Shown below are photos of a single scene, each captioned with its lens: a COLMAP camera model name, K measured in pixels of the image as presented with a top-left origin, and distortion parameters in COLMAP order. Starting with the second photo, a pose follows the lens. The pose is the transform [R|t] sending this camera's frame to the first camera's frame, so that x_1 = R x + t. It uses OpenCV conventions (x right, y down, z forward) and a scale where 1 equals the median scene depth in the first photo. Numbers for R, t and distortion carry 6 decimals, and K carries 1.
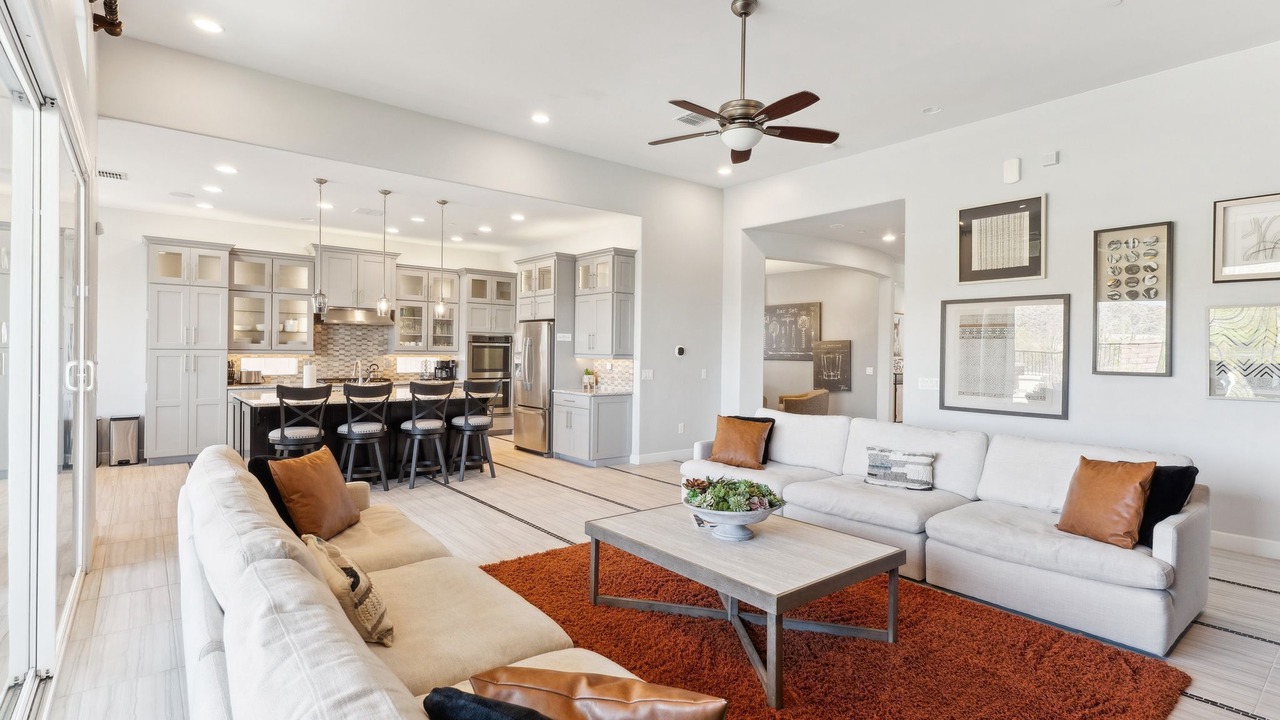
lens RADIAL K [[618.6, 0, 648.6], [0, 618.6, 360.5], [0, 0, 1]] dist [-0.016236, 0.002437]
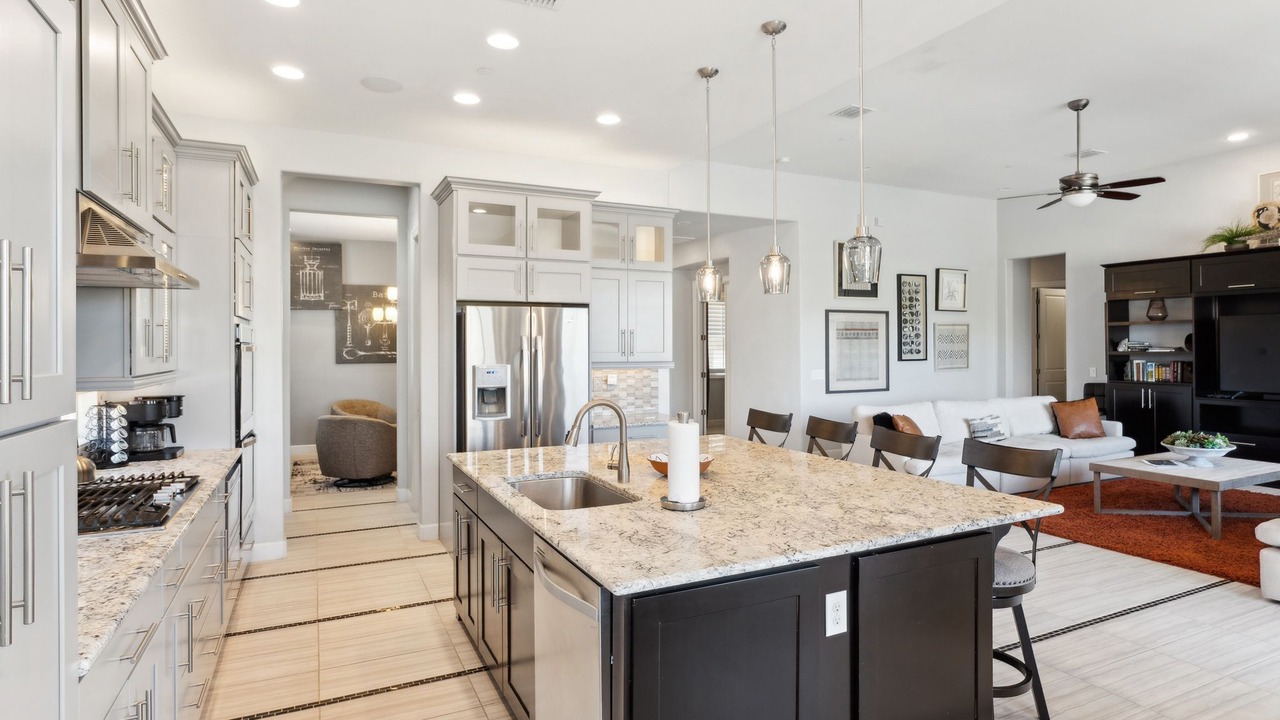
lens RADIAL K [[694.6, 0, 671.3], [0, 694.6, 340.4], [0, 0, 1]] dist [0.007040, 0.002433]
pose [[0.208053, -0.008222, 0.978083, -1.047170], [0.020982, 0.999772, 0.003941, -0.046376], [-0.977893, 0.019702, 0.208178, 1.046582]]
